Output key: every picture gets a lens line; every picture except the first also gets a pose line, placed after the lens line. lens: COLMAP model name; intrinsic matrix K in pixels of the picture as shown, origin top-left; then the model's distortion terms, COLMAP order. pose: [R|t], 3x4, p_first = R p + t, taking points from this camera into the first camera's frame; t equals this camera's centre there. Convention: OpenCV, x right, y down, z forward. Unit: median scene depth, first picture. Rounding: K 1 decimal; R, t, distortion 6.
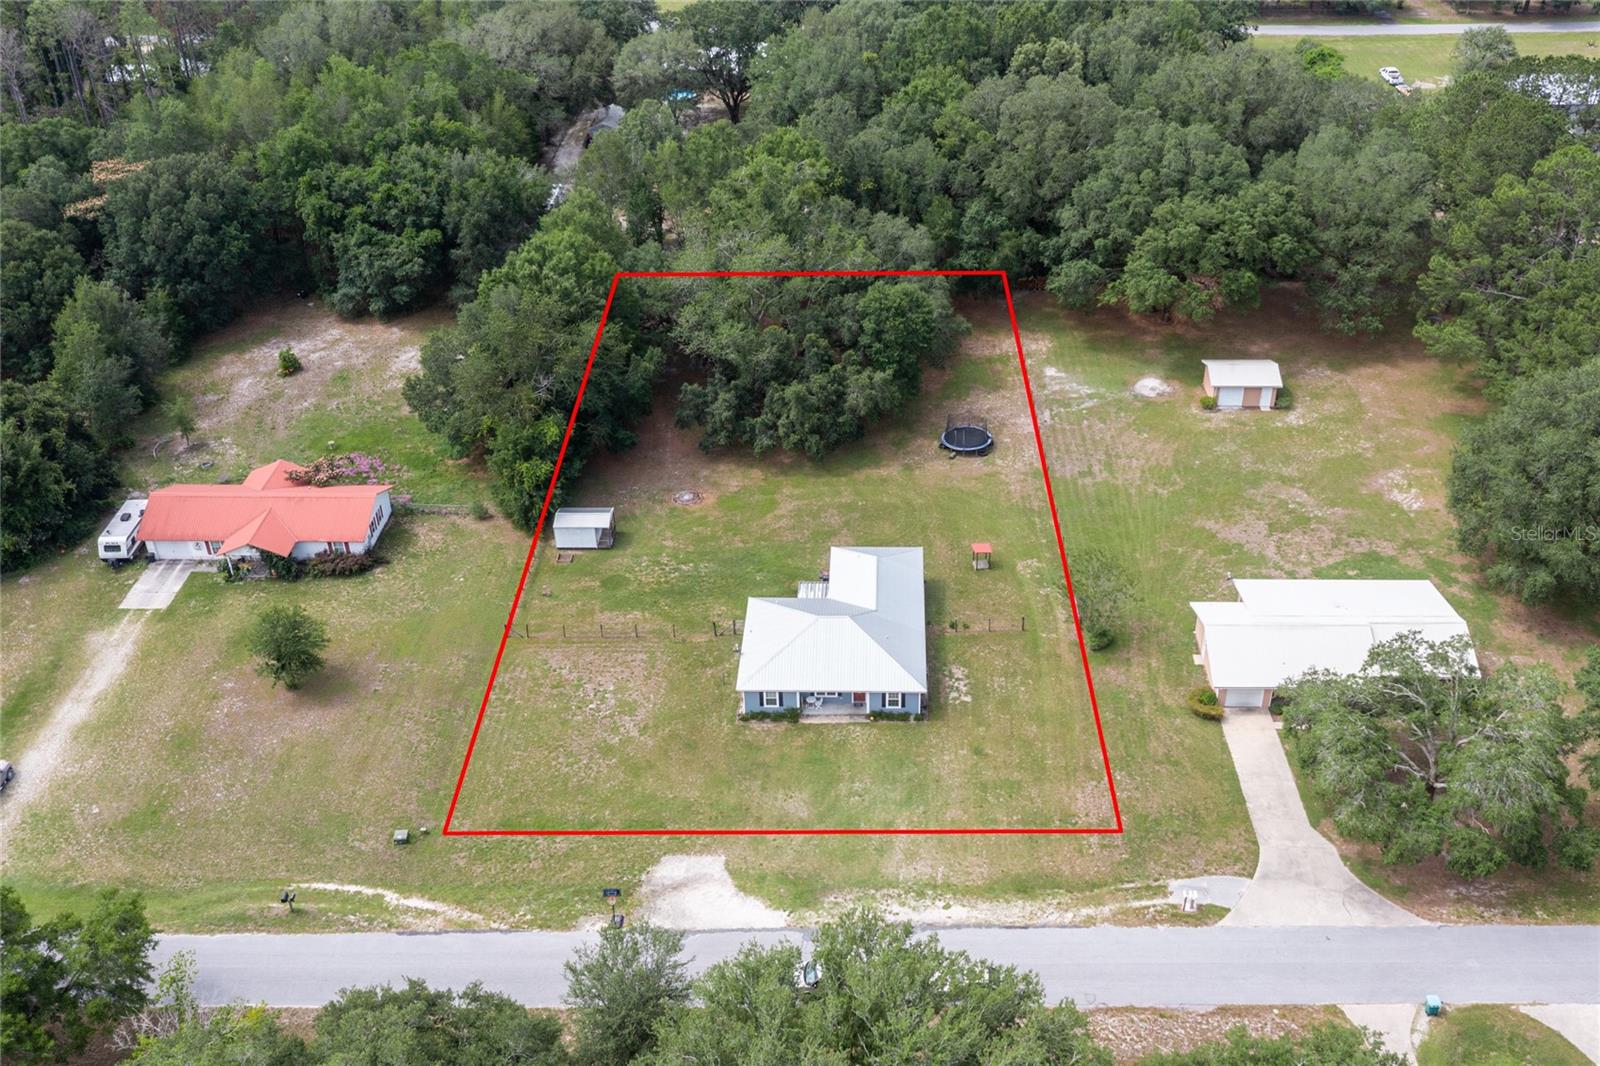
lens RADIAL K [[1580.1, 0, 800.0], [0, 1580.1, 533.0], [0, 0, 1]] dist [-0.019482, -0.005390]
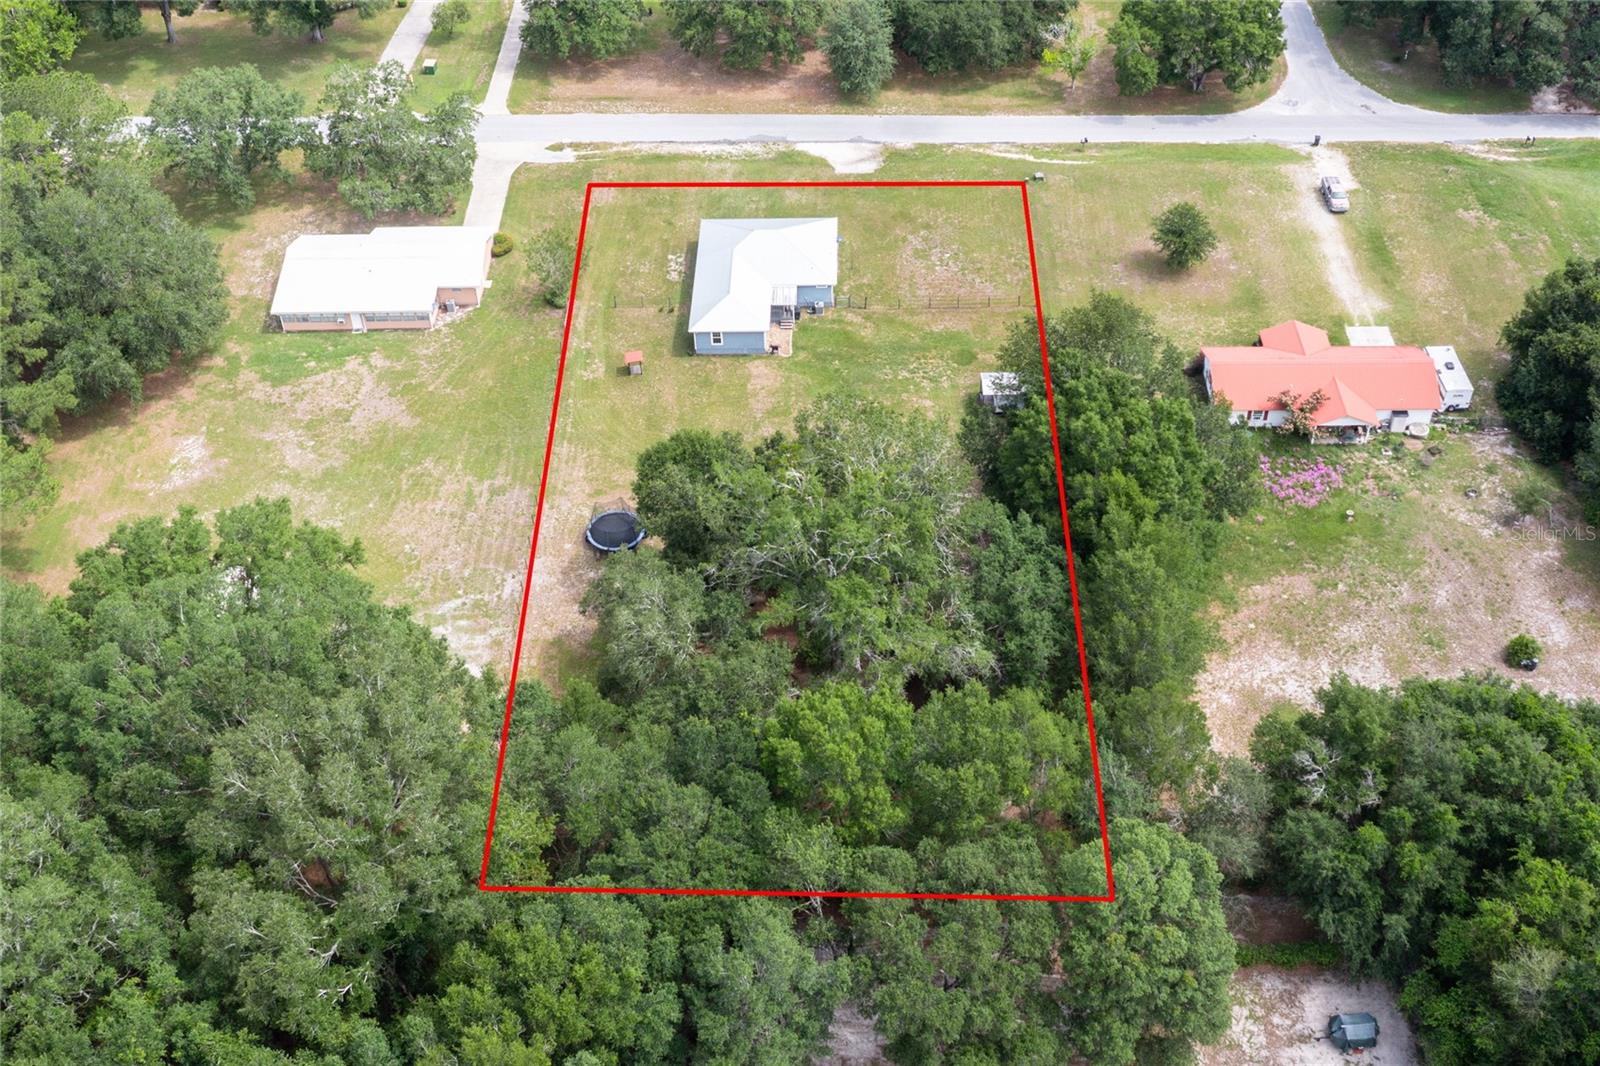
lens RADIAL K [[1598.3, 0, 856.0], [0, 1598.3, 534.1], [0, 0, 1]] dist [-0.017479, -0.011557]
pose [[-0.998094, 0.057438, -0.022556, -0.008857], [-0.008395, 0.235745, 0.971779, -1.193272], [0.061134, 0.970116, -0.234814, 1.583892]]
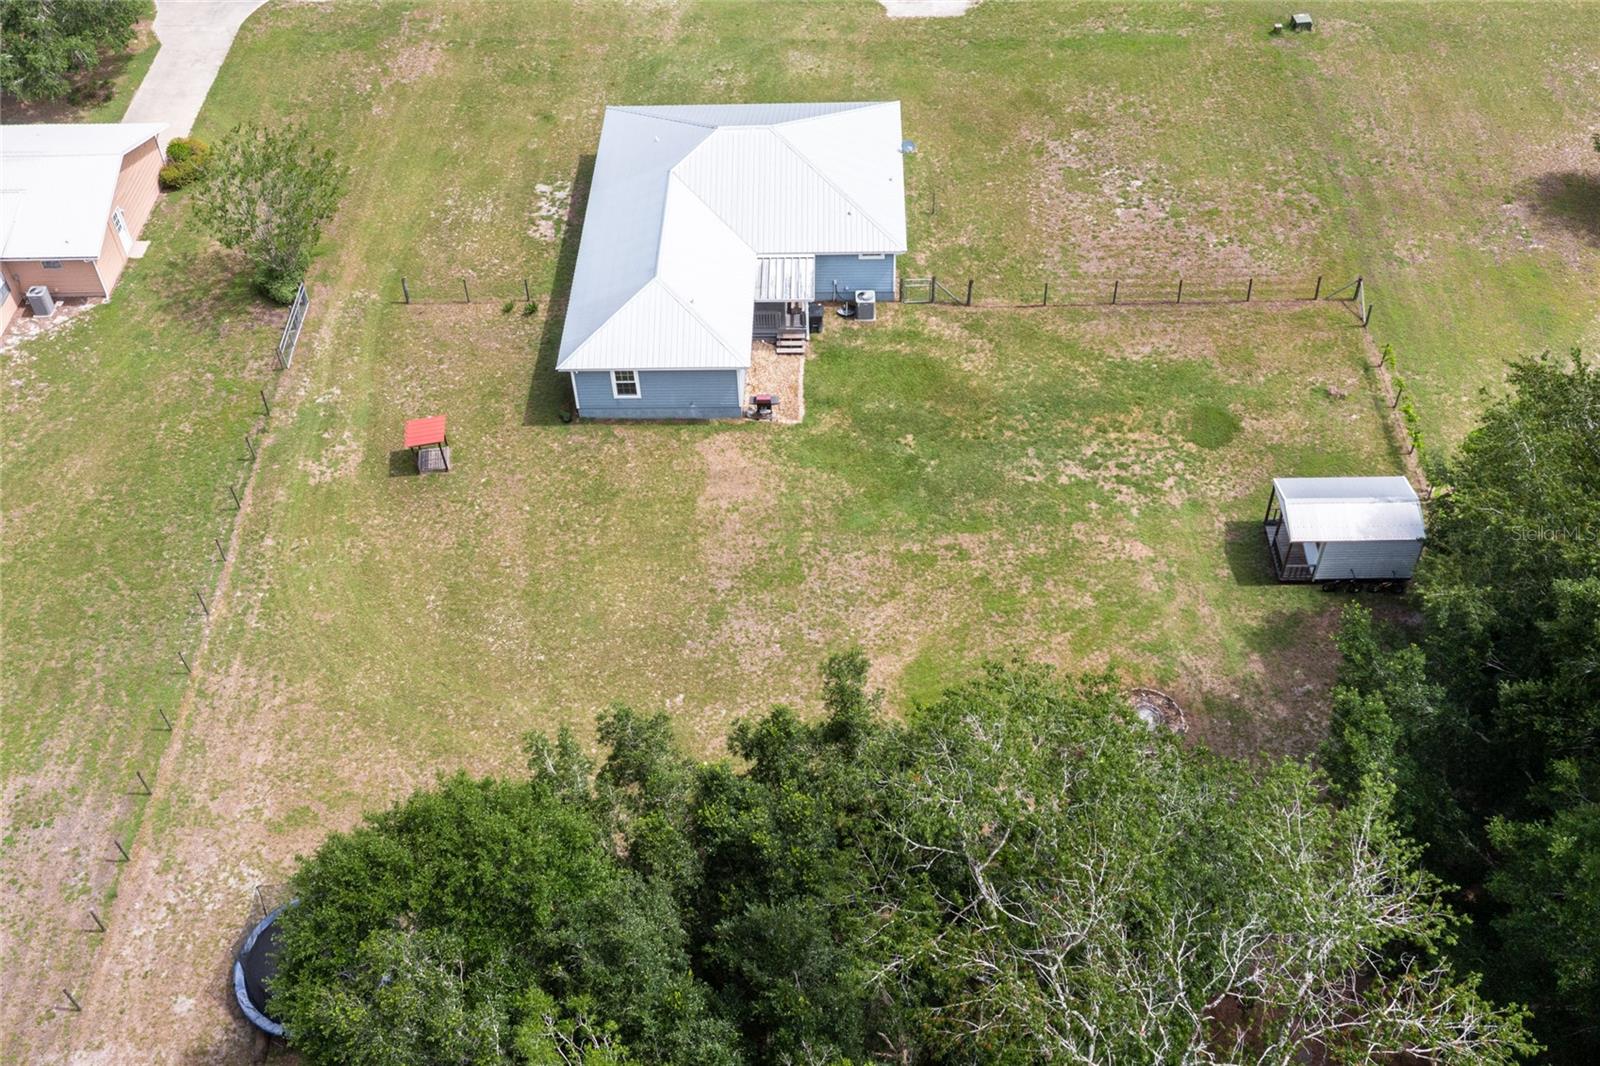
lens RADIAL K [[1580.1, 0, 800.0], [0, 1580.1, 533.0], [0, 0, 1]] dist [-0.019482, -0.005390]
pose [[-0.998491, 0.053661, 0.011690, 0.002467], [0.021711, 0.190174, 0.981510, -0.494062], [0.050445, 0.980283, -0.191052, 1.276914]]
